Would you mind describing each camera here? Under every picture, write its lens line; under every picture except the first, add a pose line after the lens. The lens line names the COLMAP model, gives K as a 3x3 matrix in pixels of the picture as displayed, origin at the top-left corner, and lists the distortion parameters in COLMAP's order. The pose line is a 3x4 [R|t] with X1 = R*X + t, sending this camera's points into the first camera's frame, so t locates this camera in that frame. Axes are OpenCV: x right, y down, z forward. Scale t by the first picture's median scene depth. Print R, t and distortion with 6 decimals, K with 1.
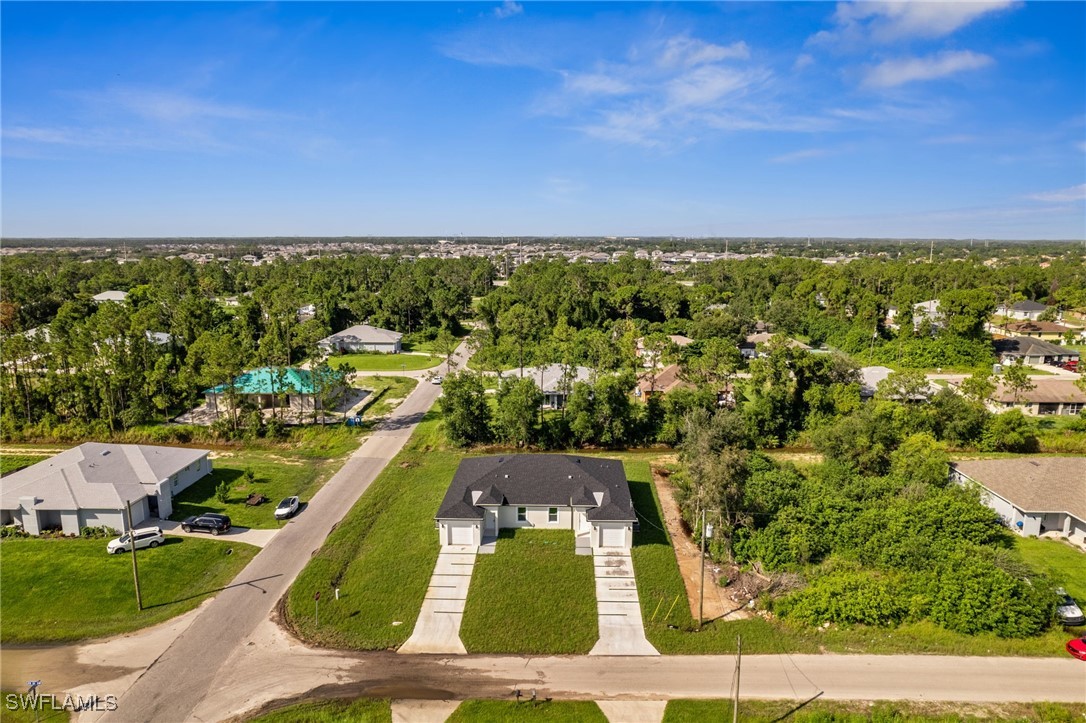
lens RADIAL K [[702.1, 0, 547.1], [0, 702.1, 360.7], [0, 0, 1]] dist [-0.079262, 0.078202]
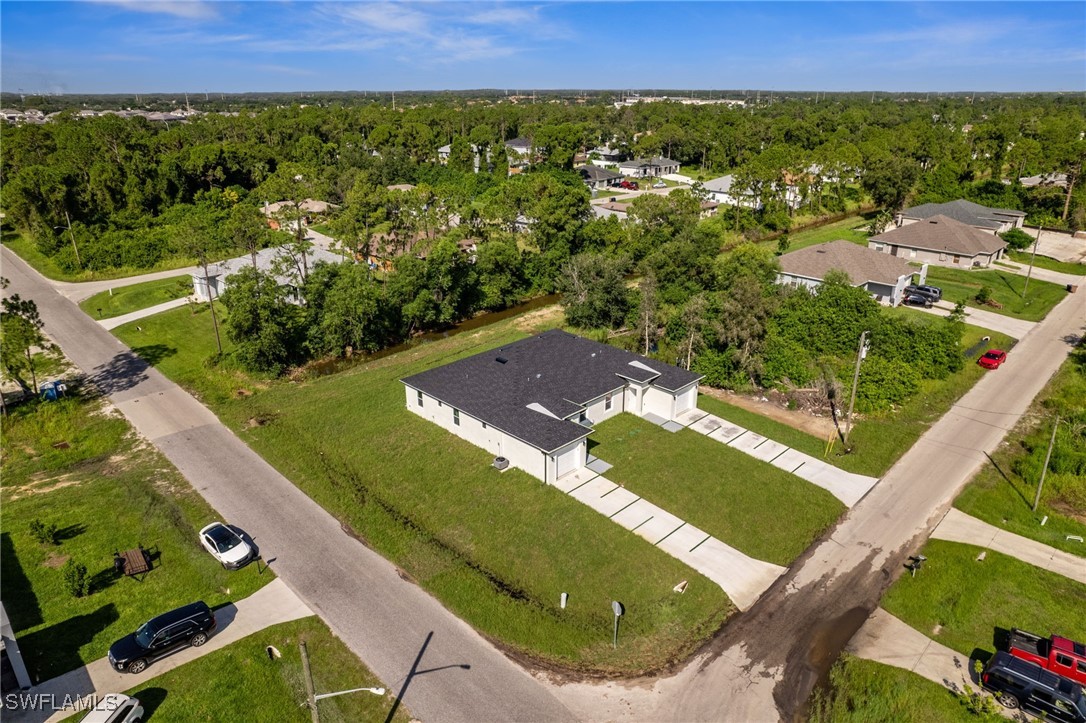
lens RADIAL K [[694.4, 0, 547.8], [0, 694.4, 378.8], [0, 0, 1]] dist [-0.072777, 0.064427]
pose [[0.688360, -0.284550, 0.667227, -0.558386], [0.131456, 0.953550, 0.271038, -0.036734], [-0.713358, -0.098861, 0.693792, 0.463733]]
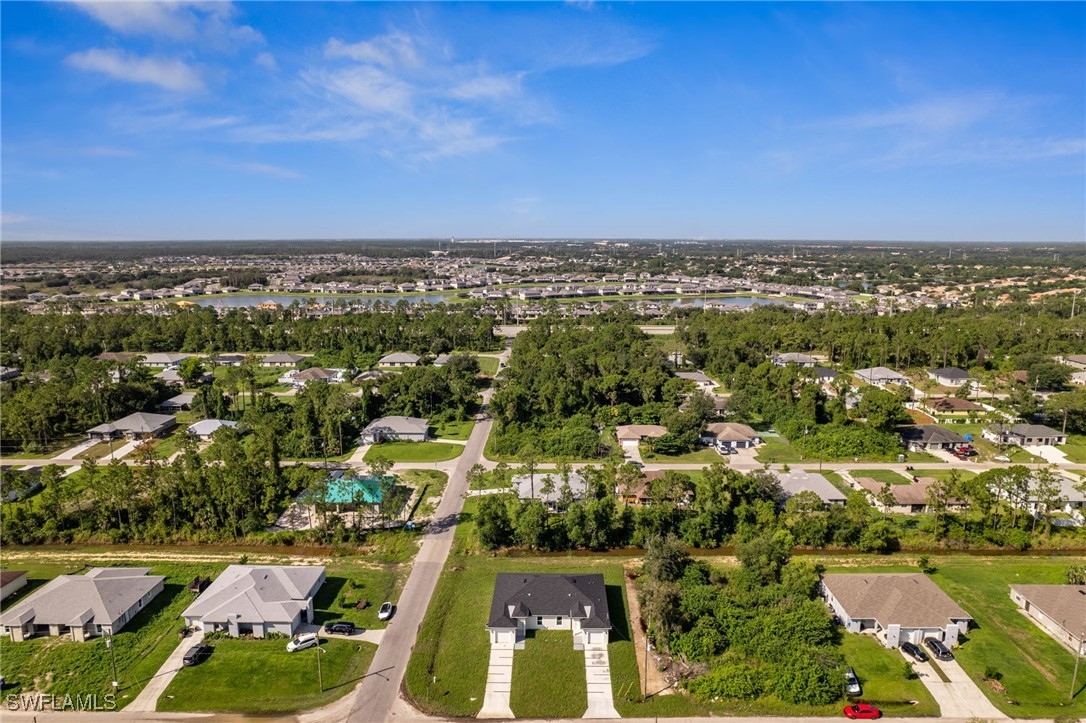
lens RADIAL K [[702.1, 0, 547.1], [0, 702.1, 360.7], [0, 0, 1]] dist [-0.079262, 0.078202]
pose [[0.999912, -0.003353, 0.012851, -0.036524], [0.003361, 0.999994, -0.000593, -0.360956], [-0.012849, 0.000636, 0.999917, -0.571729]]
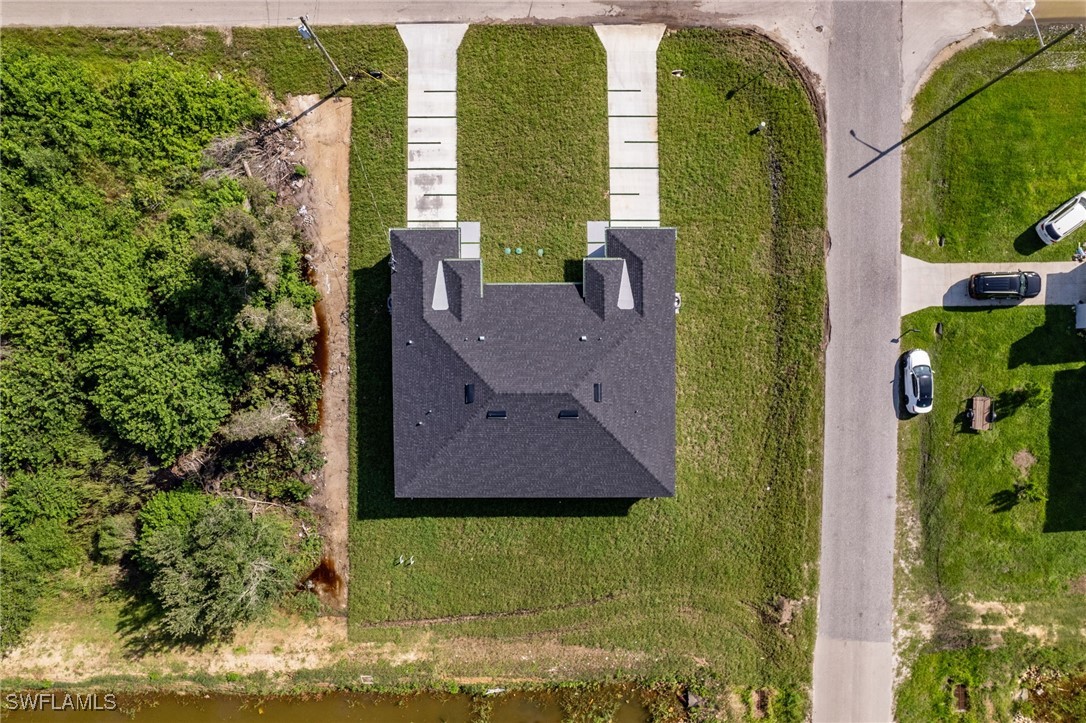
lens RADIAL K [[694.4, 0, 547.8], [0, 694.4, 378.8], [0, 0, 1]] dist [-0.072777, 0.064427]
pose [[-0.999547, 0.030083, -0.000956, -0.024498], [-0.007404, -0.214958, 0.976595, -0.441241], [0.029173, 0.976160, 0.215084, 0.898972]]
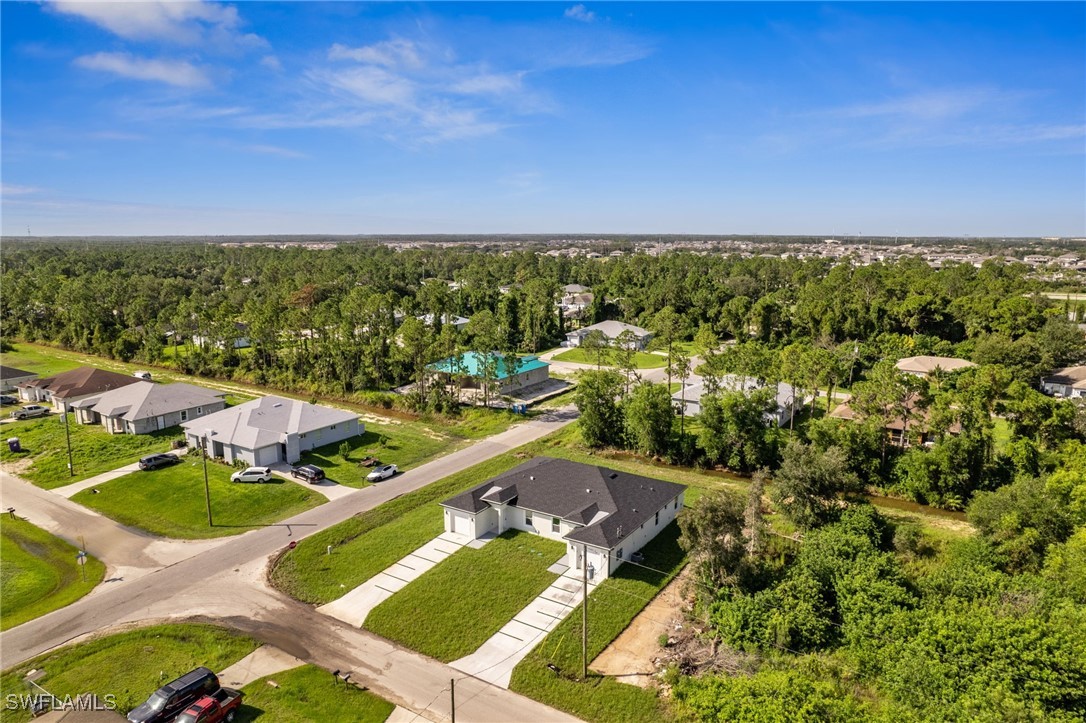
lens RADIAL K [[702.5, 0, 548.2], [0, 702.5, 372.2], [0, 0, 1]] dist [-0.078555, 0.069939]
pose [[0.858257, 0.099946, -0.503394, 0.441687], [-0.090585, 0.994956, 0.043101, -0.027681], [0.505162, 0.008608, 0.862982, 0.159431]]
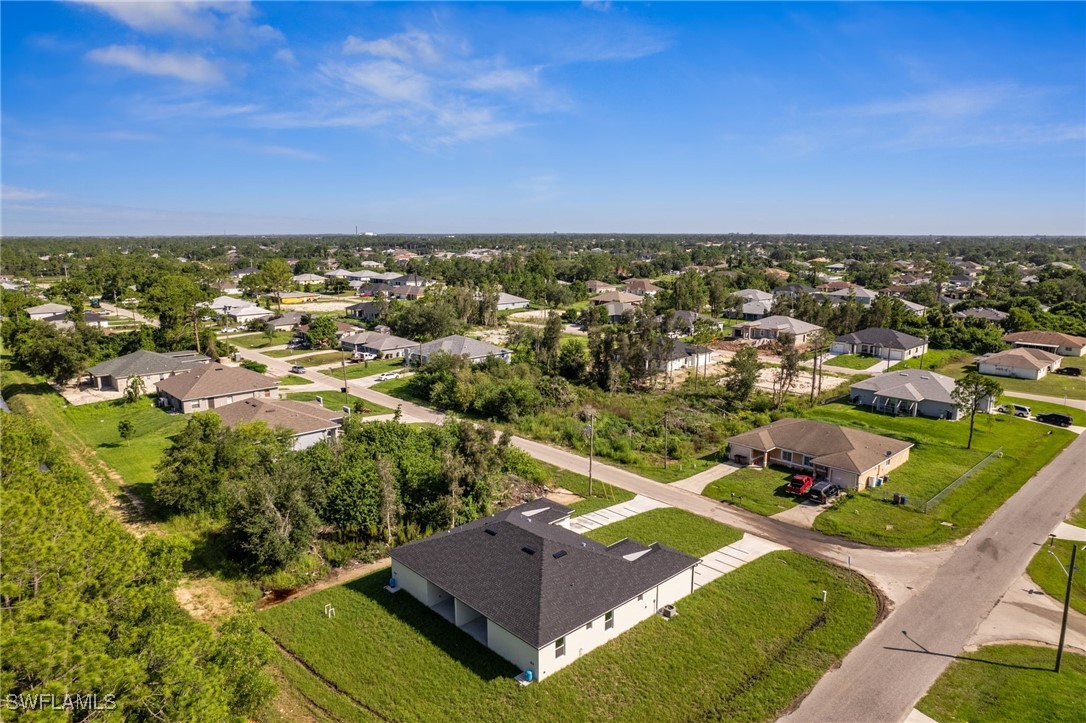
lens RADIAL K [[694.4, 0, 547.8], [0, 694.4, 378.8], [0, 0, 1]] dist [-0.072777, 0.064427]
pose [[-0.703712, -0.147517, 0.695002, -0.529454], [0.124129, 0.937635, 0.324702, -0.256320], [-0.699558, 0.314767, -0.641514, 1.454155]]
